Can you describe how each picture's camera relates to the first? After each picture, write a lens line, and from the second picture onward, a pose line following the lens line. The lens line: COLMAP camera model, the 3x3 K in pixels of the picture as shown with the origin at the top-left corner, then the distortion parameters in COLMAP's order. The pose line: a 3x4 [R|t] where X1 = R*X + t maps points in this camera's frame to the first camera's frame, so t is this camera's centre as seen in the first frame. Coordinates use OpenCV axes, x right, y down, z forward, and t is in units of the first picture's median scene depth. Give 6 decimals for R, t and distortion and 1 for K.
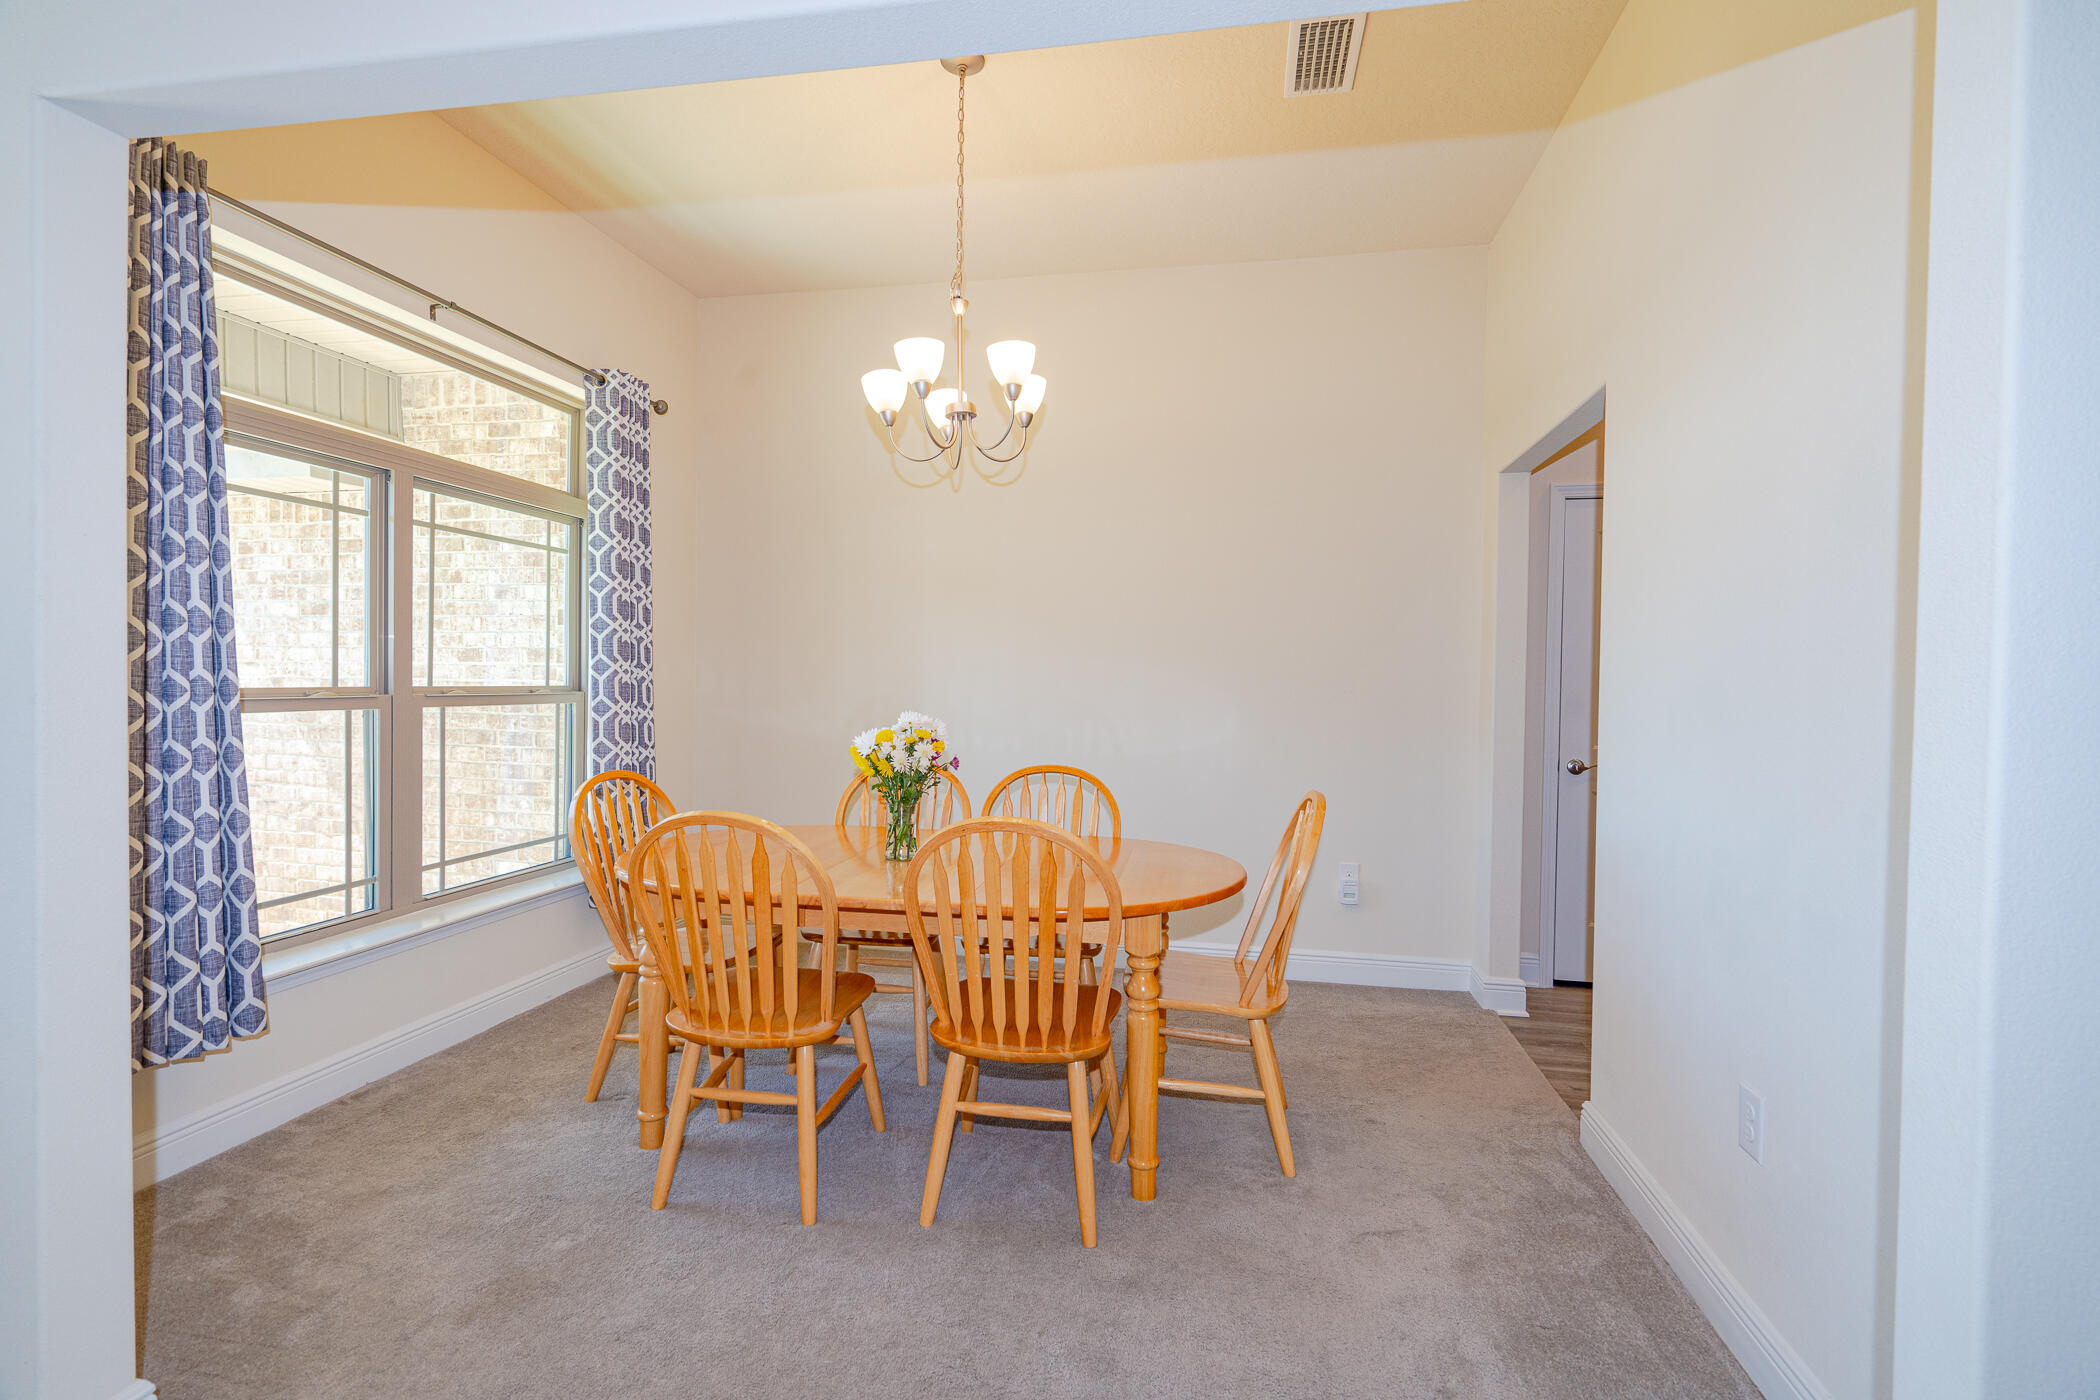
lens RADIAL K [[964.3, 0, 1050.0], [0, 964.3, 700.0], [0, 0, 1]] dist [0.000050, 0.001305]
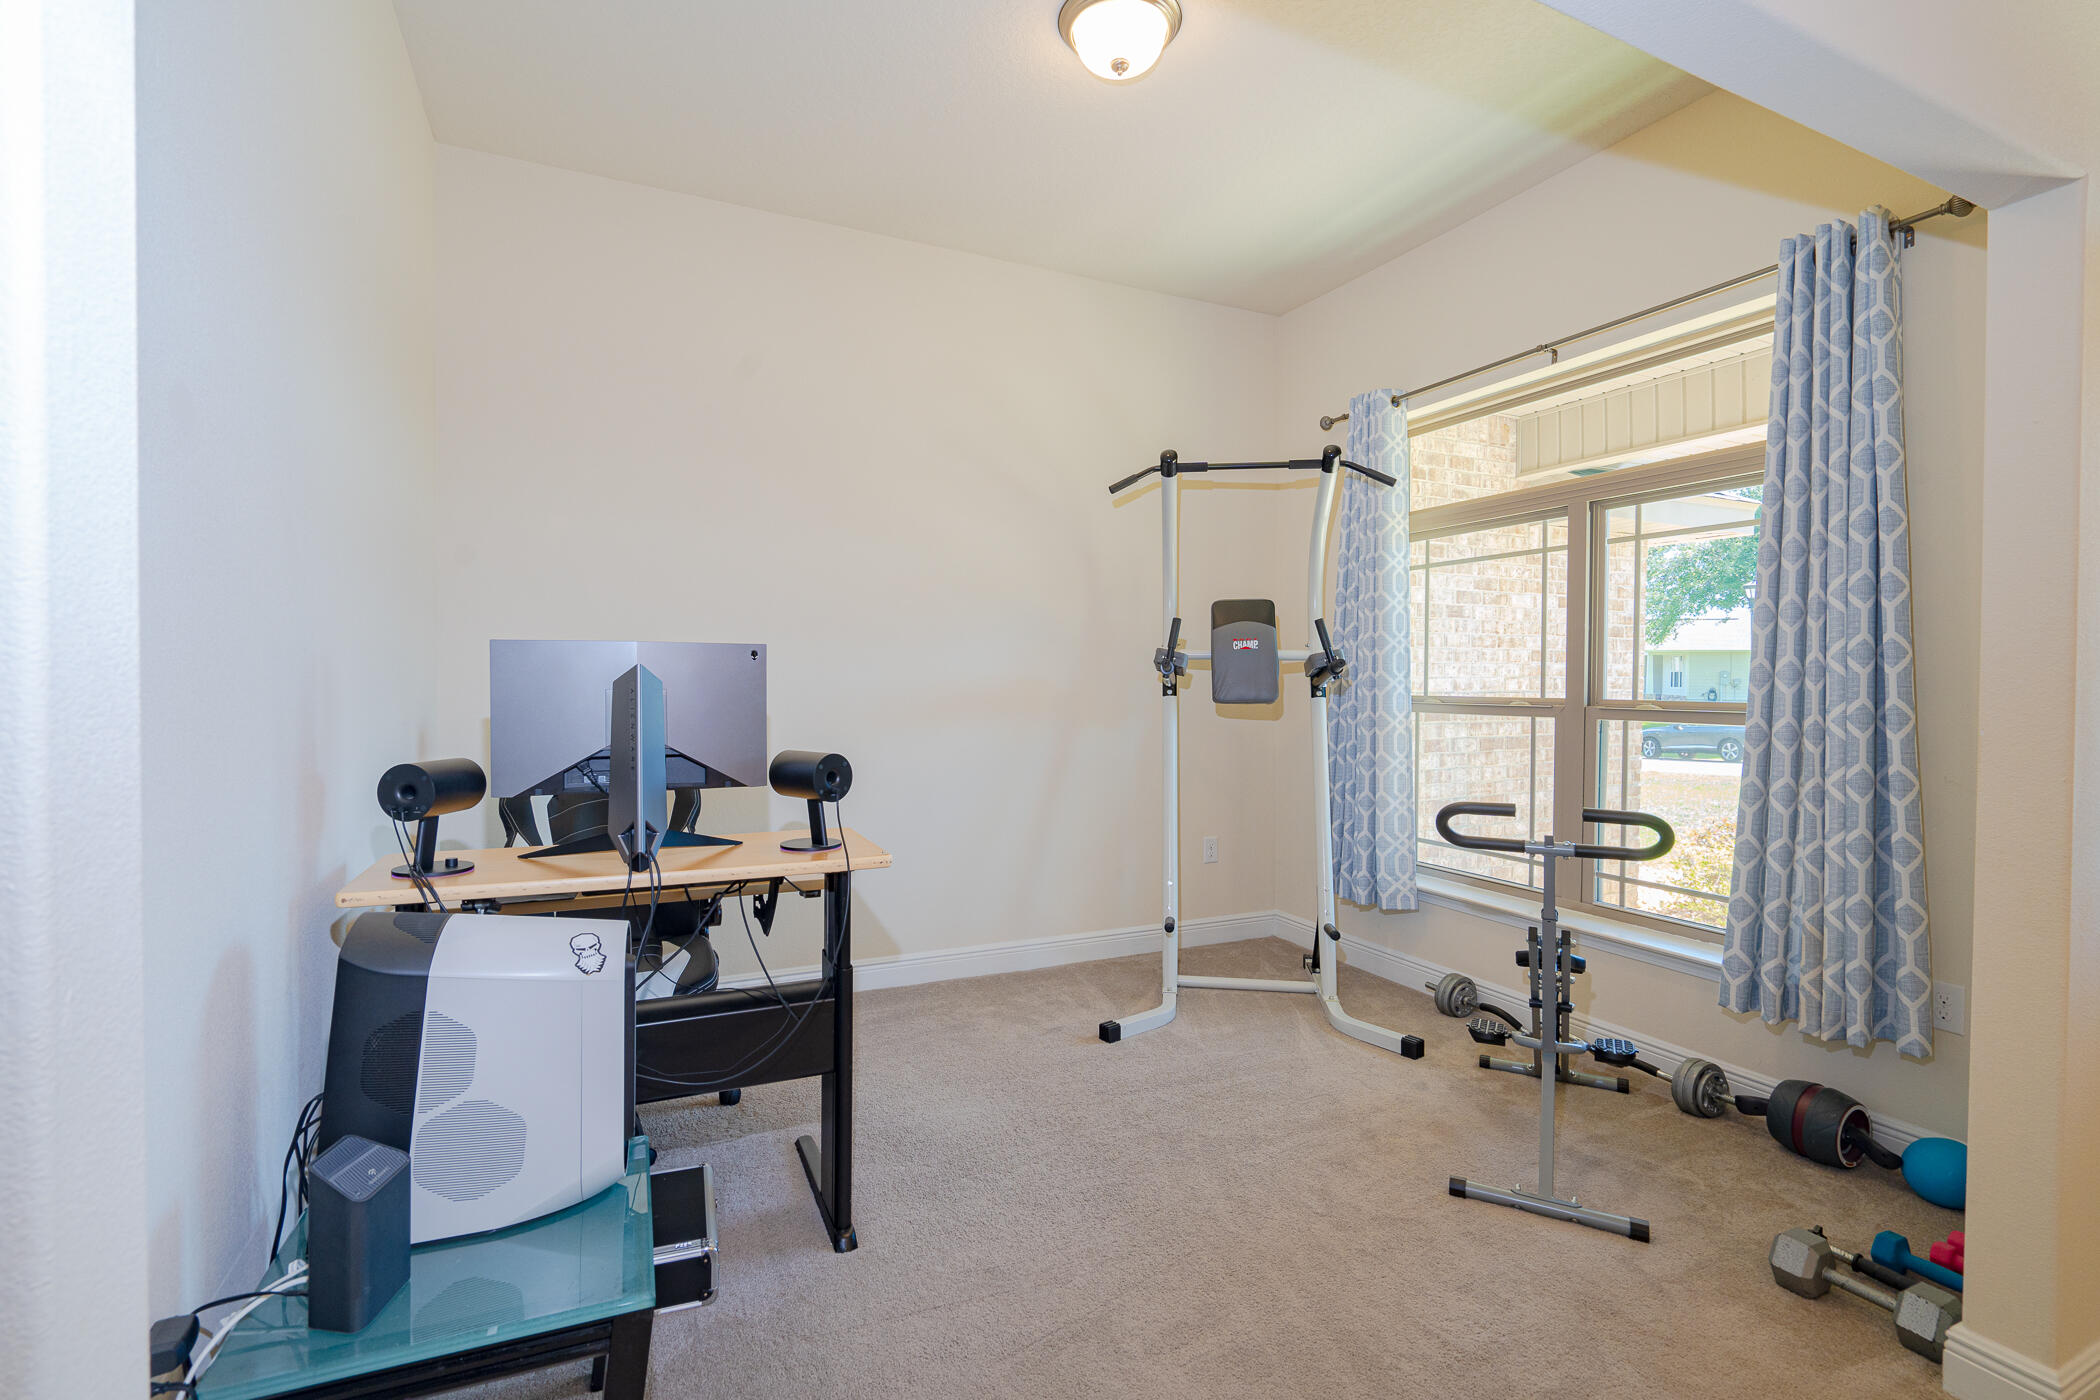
lens RADIAL K [[964.3, 0, 1050.0], [0, 964.3, 700.0], [0, 0, 1]] dist [0.000050, 0.001305]
pose [[-0.806146, -0.004642, -0.591699, 0.435995], [-0.025691, 0.999301, 0.027162, -0.026298], [0.591159, 0.037098, -0.805702, 1.478778]]
